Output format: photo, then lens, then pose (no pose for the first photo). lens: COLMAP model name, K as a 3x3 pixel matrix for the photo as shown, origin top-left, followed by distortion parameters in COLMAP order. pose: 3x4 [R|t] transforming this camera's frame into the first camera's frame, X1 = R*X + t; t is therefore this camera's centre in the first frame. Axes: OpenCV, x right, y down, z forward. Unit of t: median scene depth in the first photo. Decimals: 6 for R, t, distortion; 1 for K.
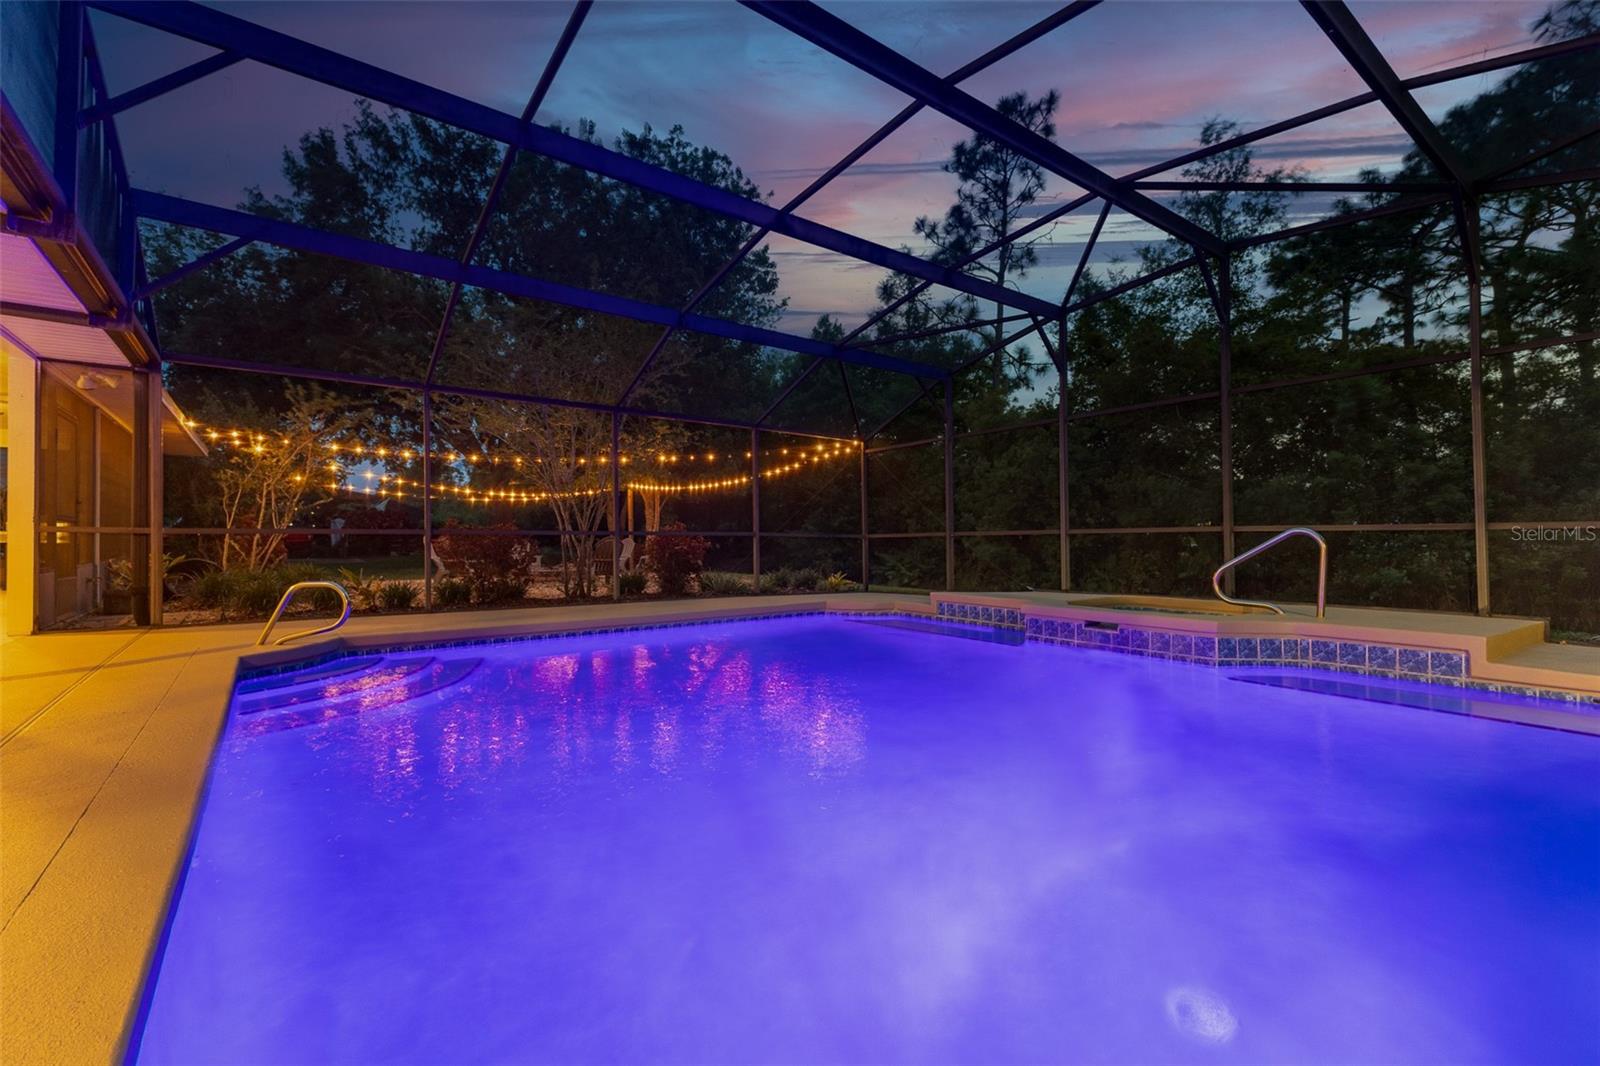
lens RADIAL K [[695.2, 0, 787.7], [0, 695.2, 536.9], [0, 0, 1]] dist [0.002372, 0.000264]
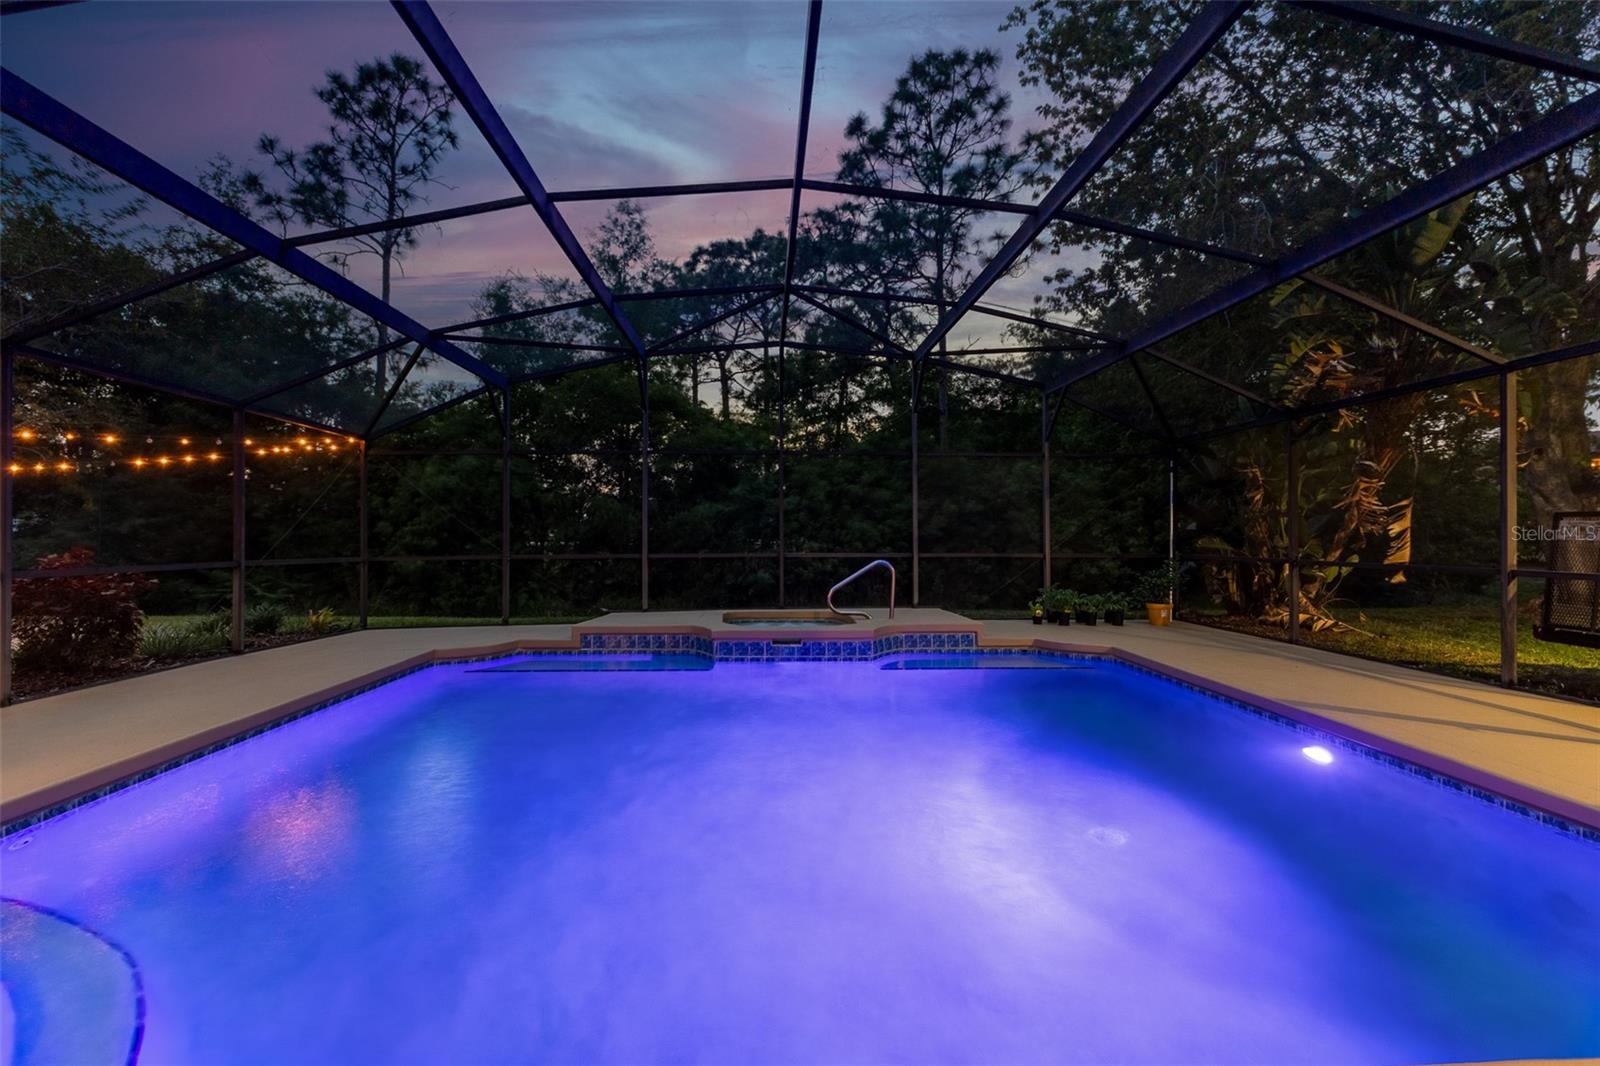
lens RADIAL K [[695.2, 0, 799.8], [0, 695.2, 531.6], [0, 0, 1]] dist [0.002372, 0.000264]
pose [[0.529190, 0.006844, 0.848475, -0.425283], [-0.006549, 0.999971, -0.003982, -0.046360], [-0.848478, -0.003449, 0.529220, 0.226219]]
